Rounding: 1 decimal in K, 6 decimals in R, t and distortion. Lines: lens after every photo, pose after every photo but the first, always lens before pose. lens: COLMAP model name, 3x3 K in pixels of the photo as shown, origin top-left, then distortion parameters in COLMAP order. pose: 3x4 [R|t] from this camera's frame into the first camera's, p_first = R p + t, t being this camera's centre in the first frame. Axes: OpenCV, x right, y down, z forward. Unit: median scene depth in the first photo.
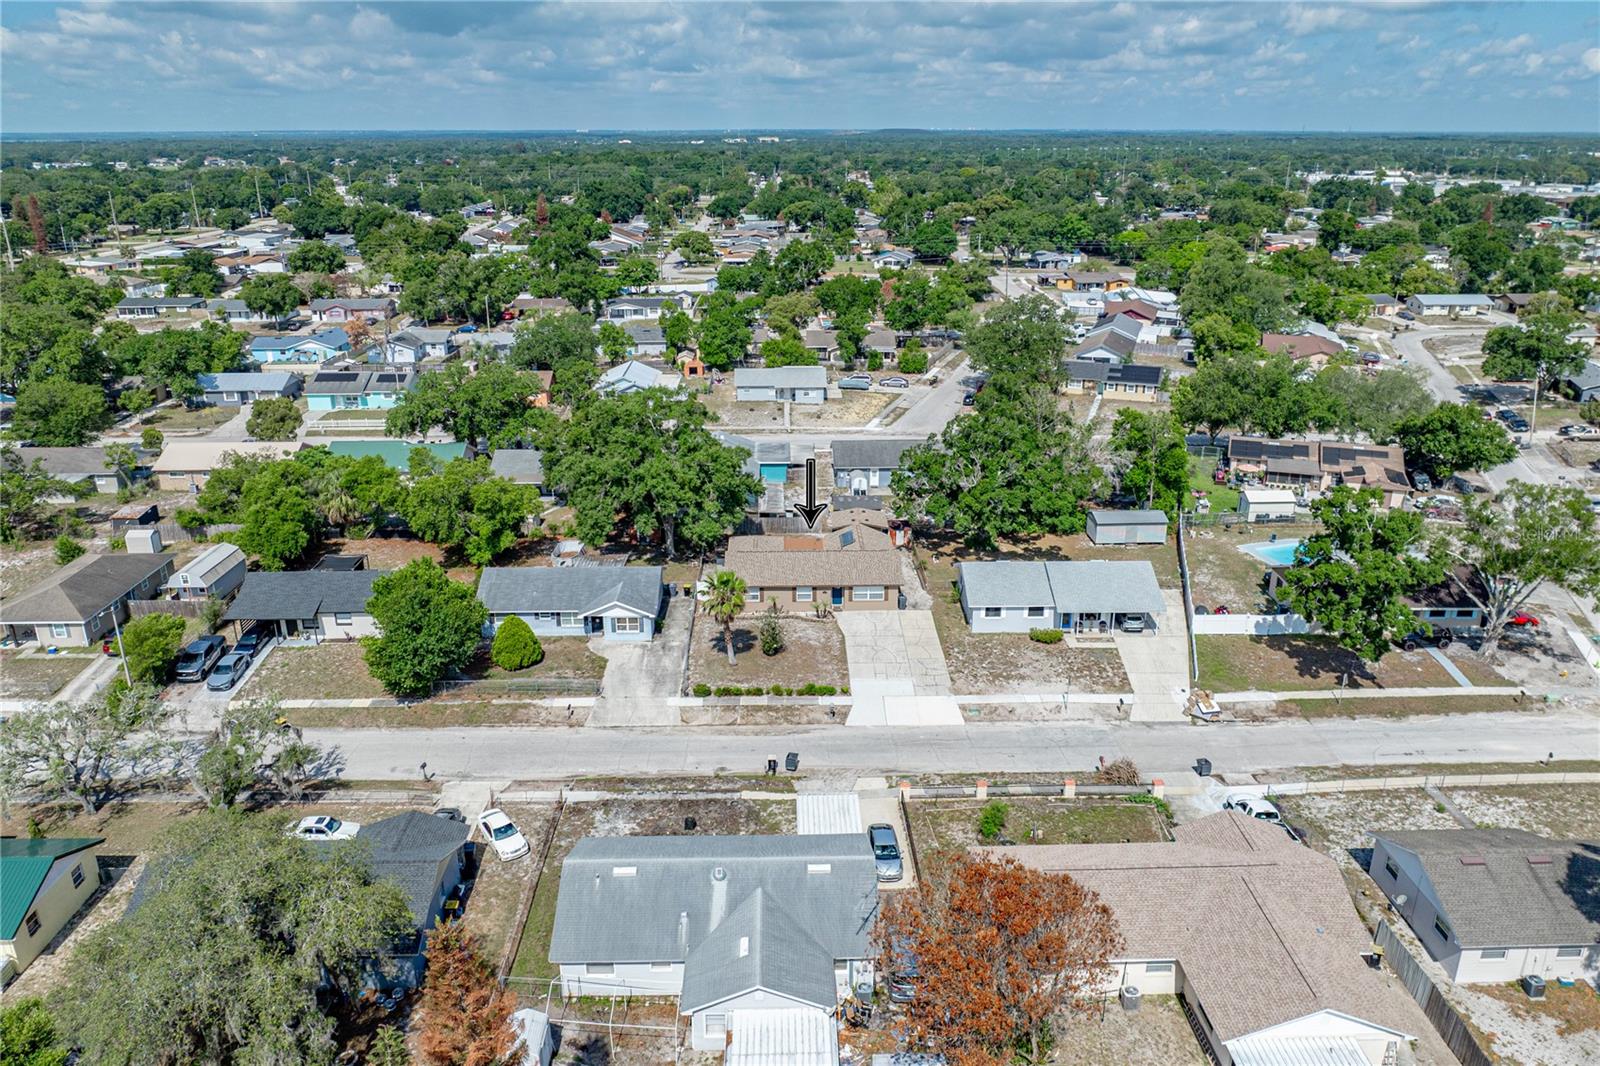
lens RADIAL K [[1125.6, 0, 806.1], [0, 1125.6, 530.8], [0, 0, 1]] dist [-0.042781, 0.030260]
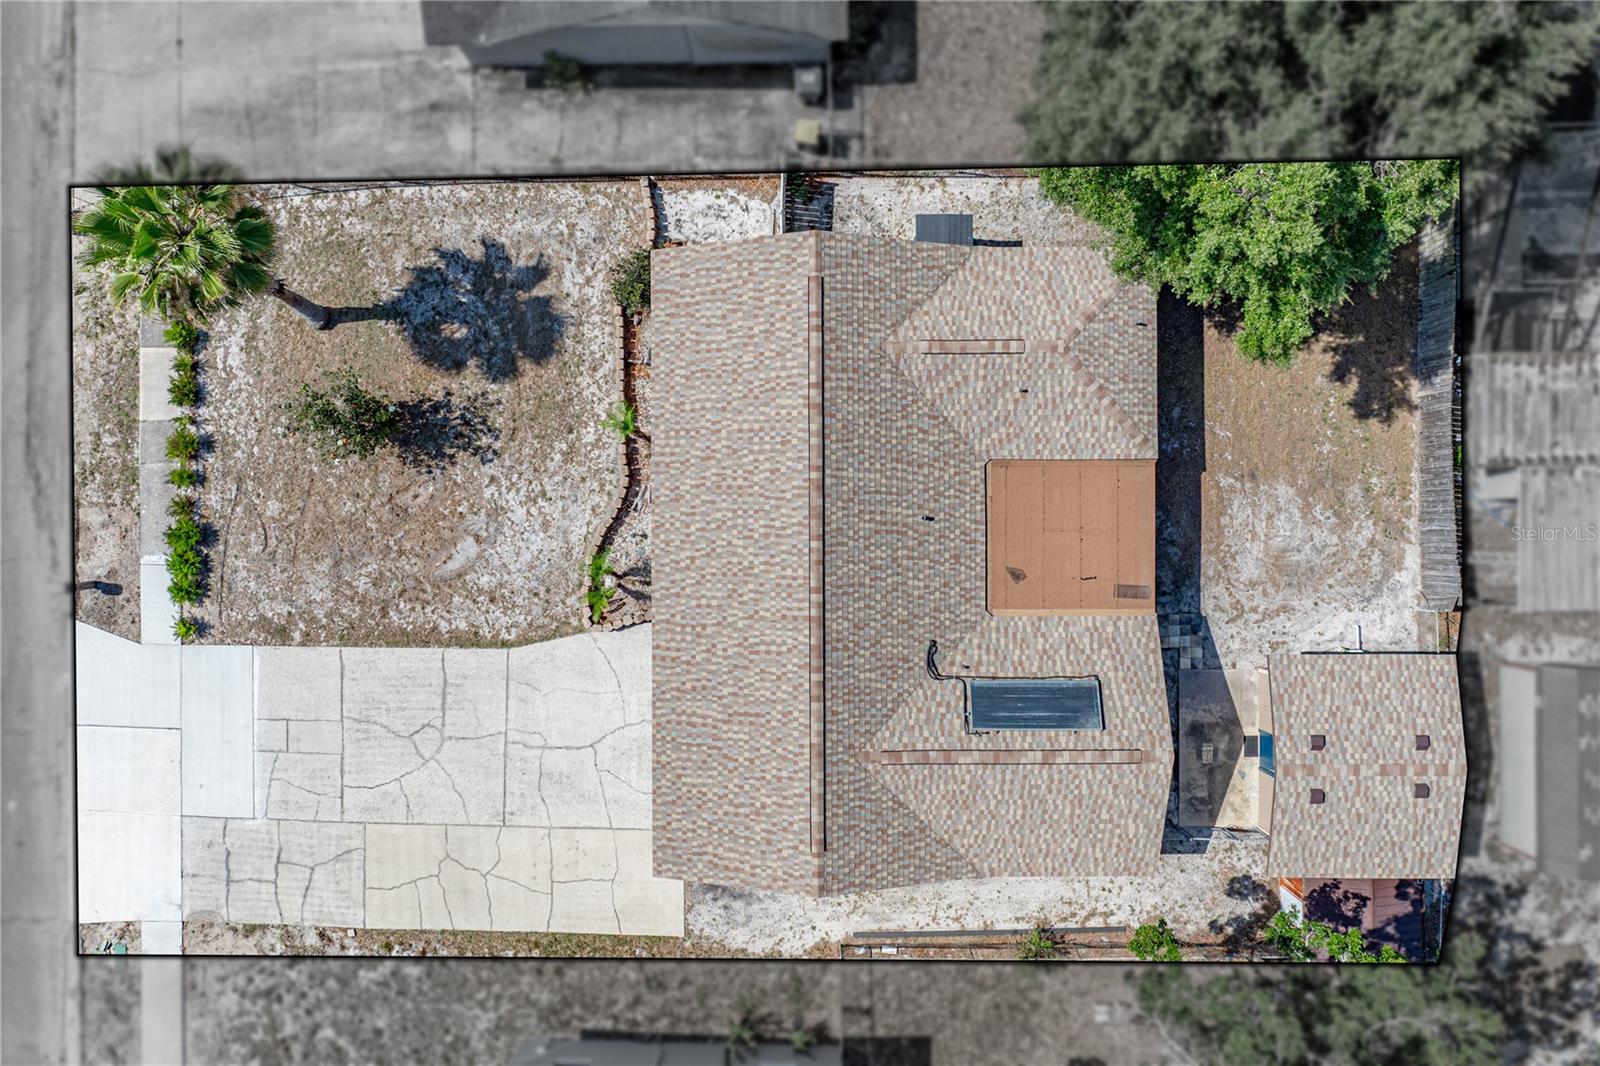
lens RADIAL K [[1117.8, 0, 803.8], [0, 1117.8, 534.0], [0, 0, 1]] dist [-0.048344, 0.031506]
pose [[-0.025104, 0.999684, -0.001176, -0.001019], [-0.320726, -0.006939, 0.947146, -0.231933], [0.946839, 0.024154, 0.320799, 0.937213]]
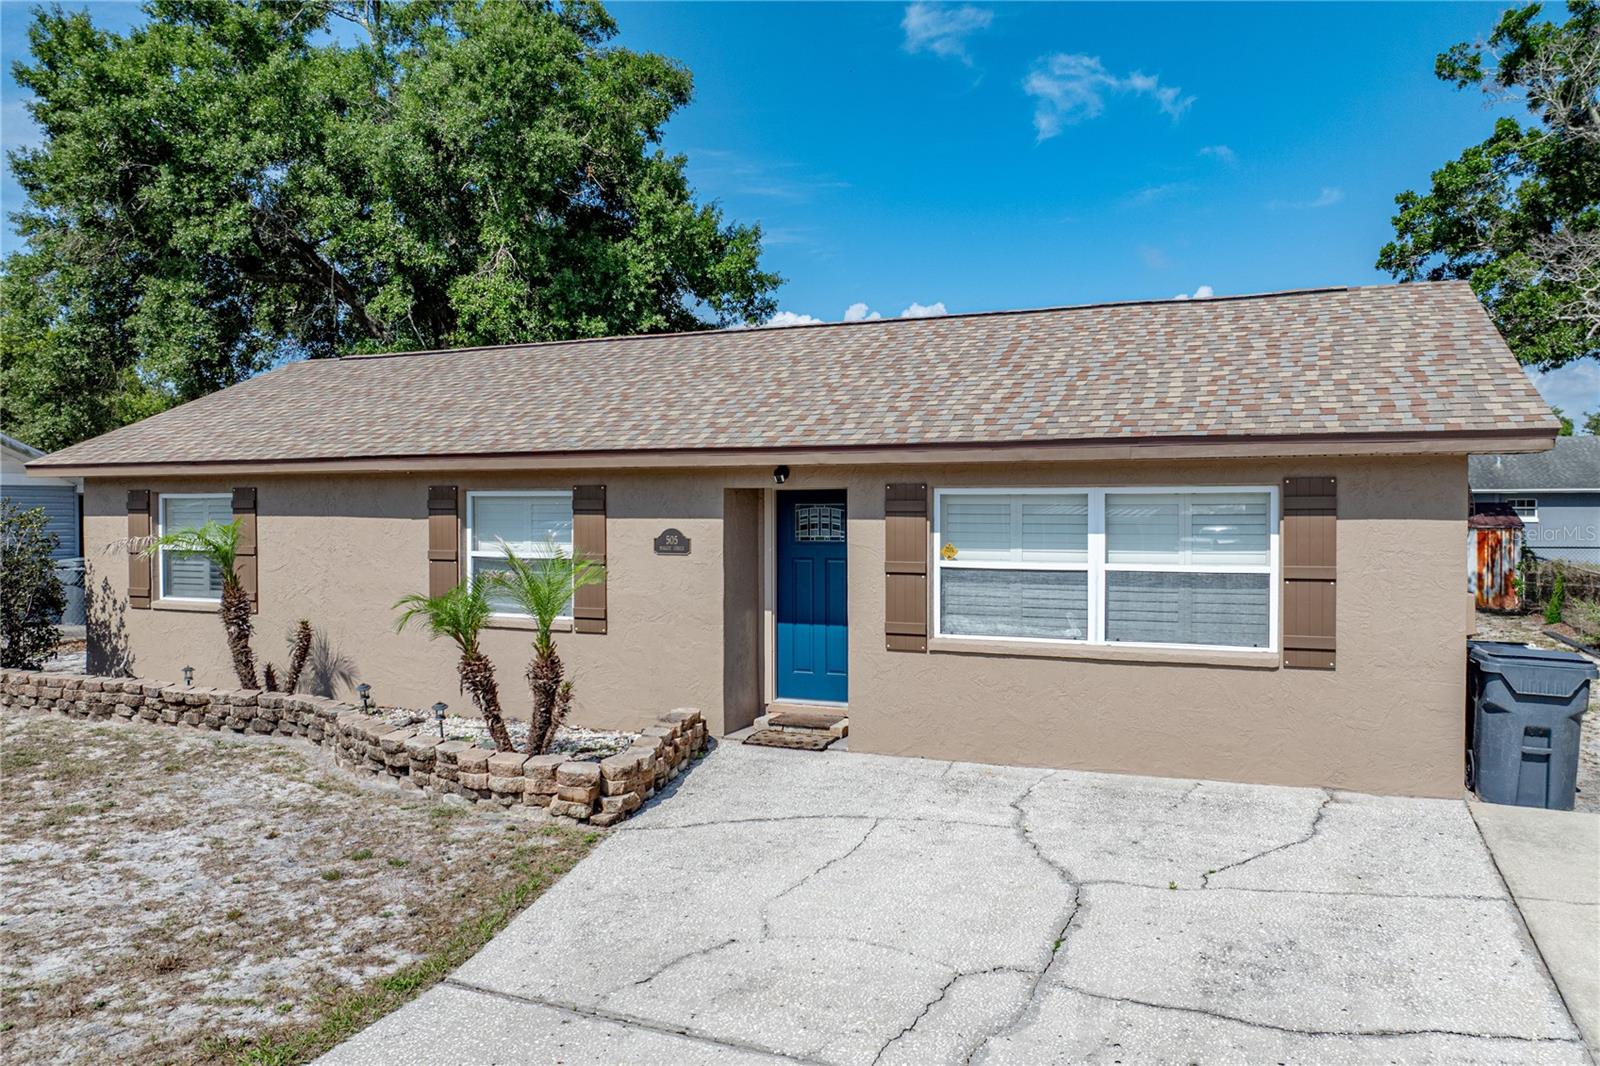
lens RADIAL K [[1125.6, 0, 806.1], [0, 1125.6, 530.8], [0, 0, 1]] dist [-0.042781, 0.030260]
pose [[0.907651, 0.004868, -0.419697, 0.072216], [-0.135450, 0.949831, -0.281912, 0.081749], [0.397269, 0.312726, 0.862775, 0.912402]]
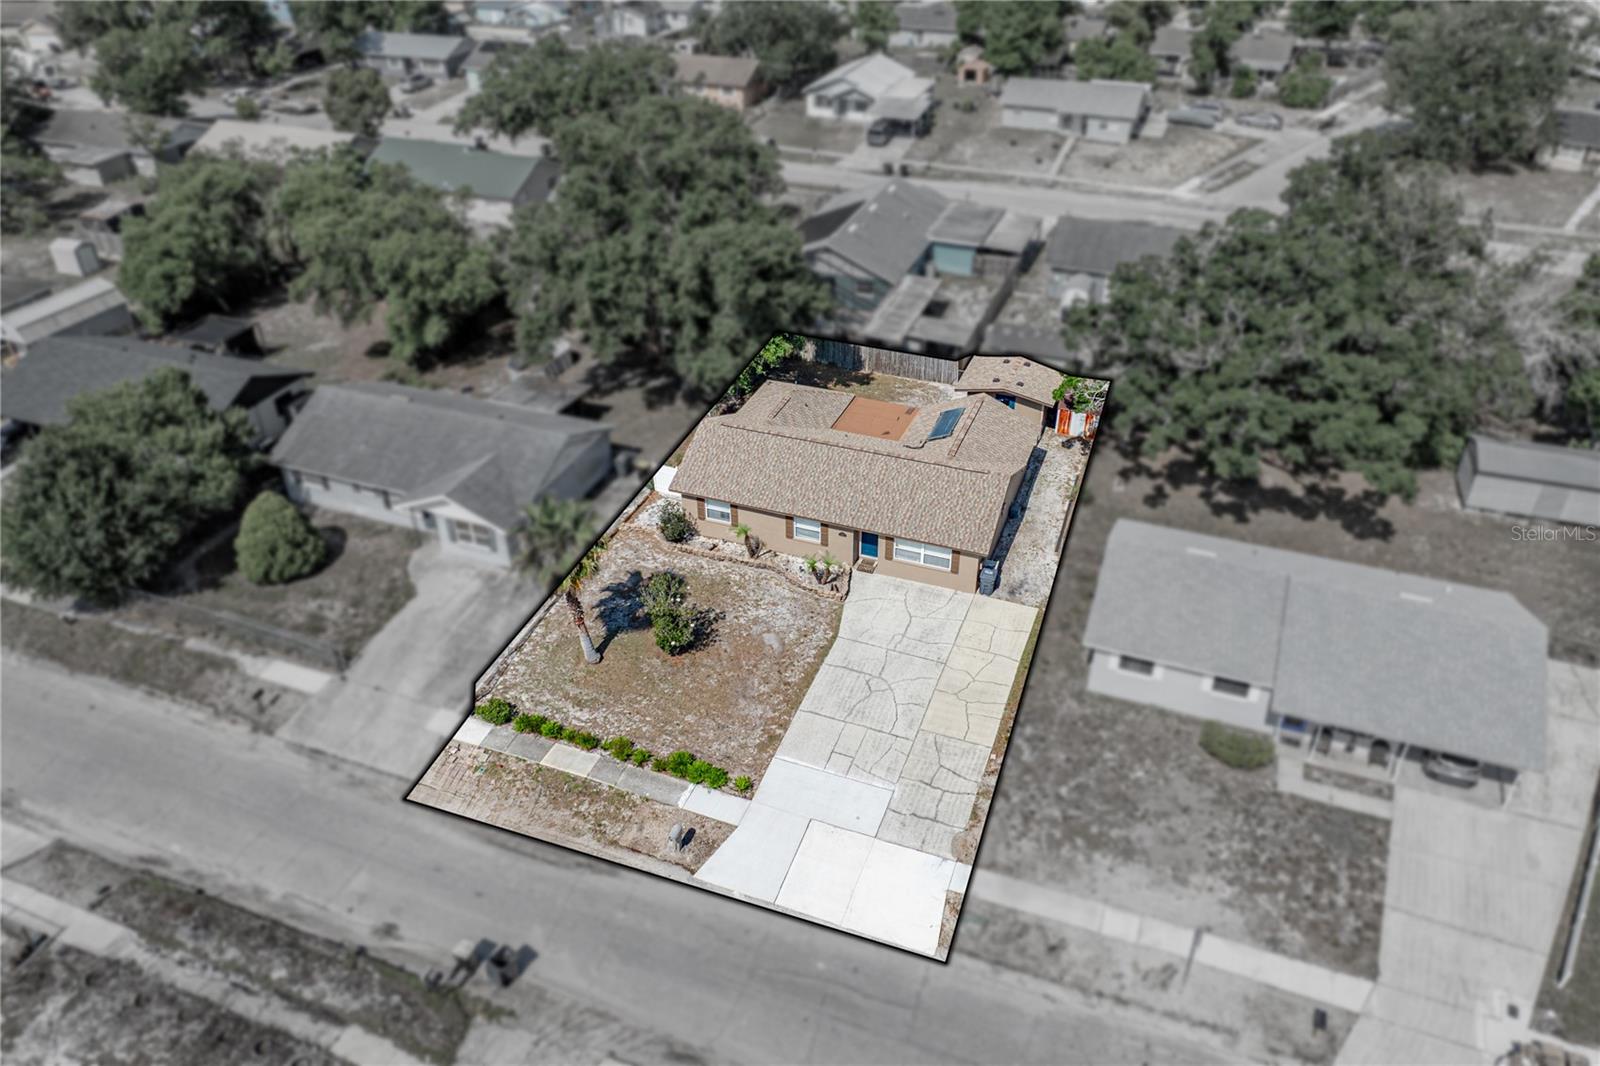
lens RADIAL K [[1117.8, 0, 803.8], [0, 1117.8, 534.0], [0, 0, 1]] dist [-0.048344, 0.031506]
pose [[0.924341, 0.210260, -0.318410, 0.167430], [-0.122310, 0.953715, 0.274716, -0.088311], [0.361434, -0.214986, 0.907274, 0.513777]]
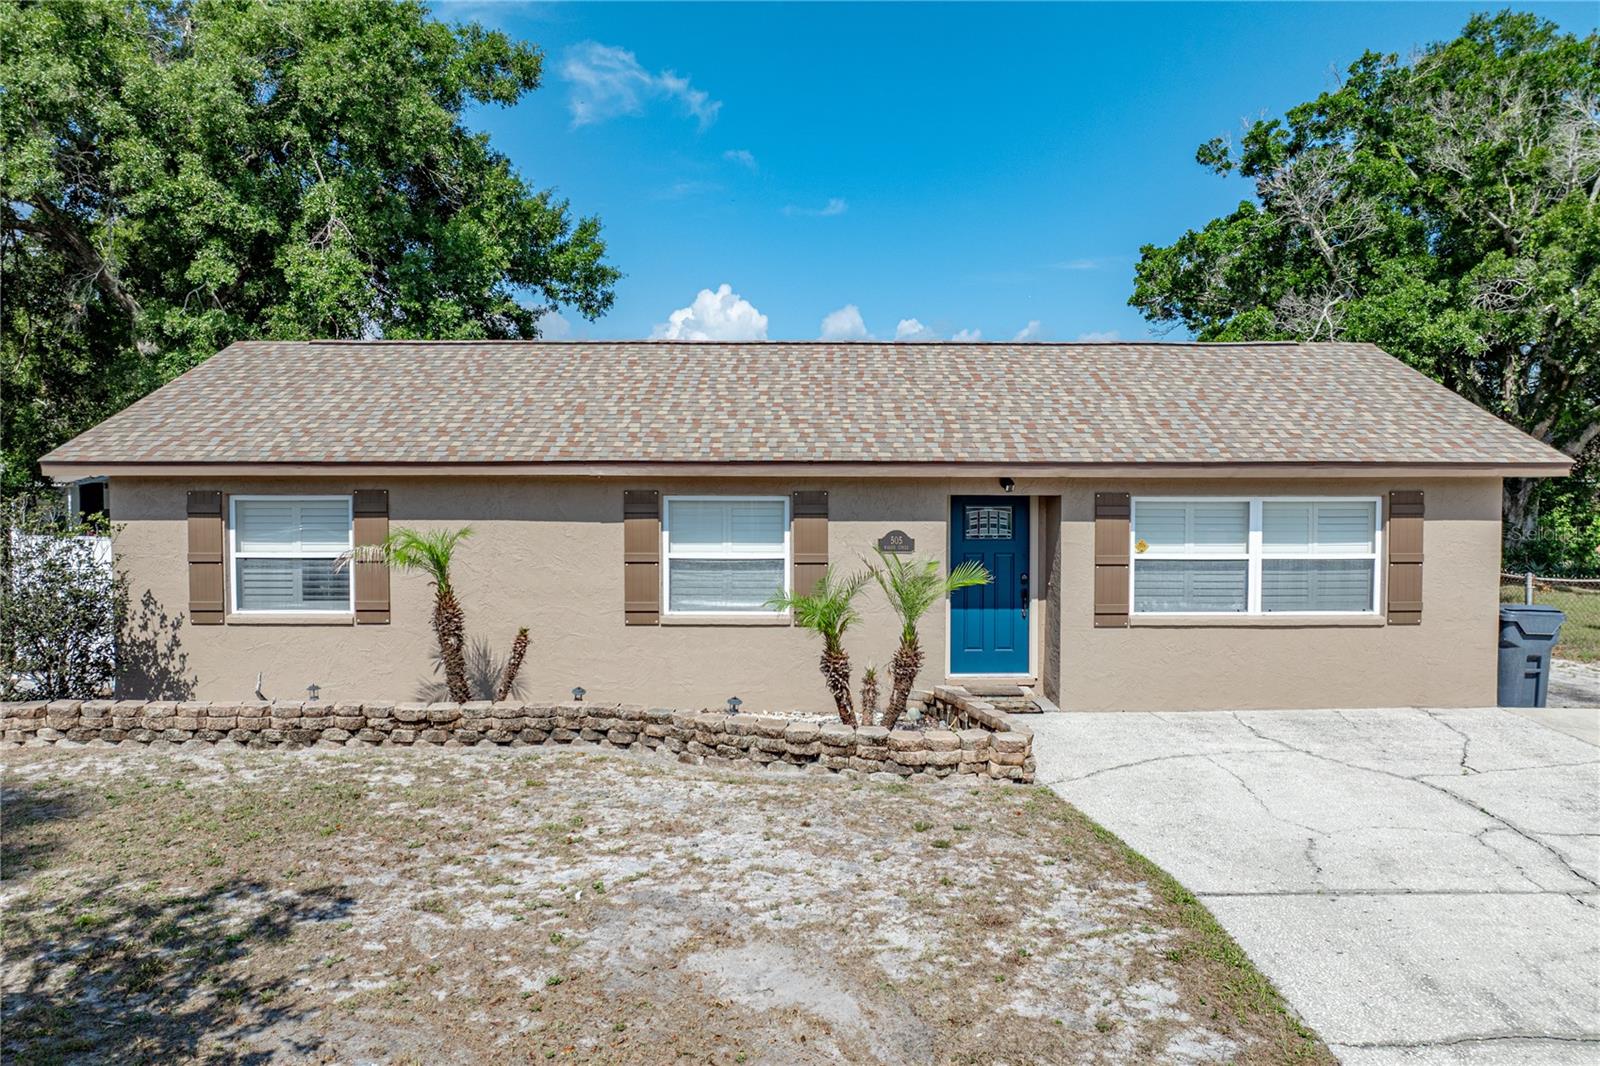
lens RADIAL K [[1117.8, 0, 803.8], [0, 1117.8, 534.0], [0, 0, 1]] dist [-0.048344, 0.031506]
pose [[0.999708, -0.001328, -0.024132, 0.009598], [-0.005702, 0.957348, -0.288880, 0.088274], [0.023486, 0.288933, 0.957061, 0.884519]]
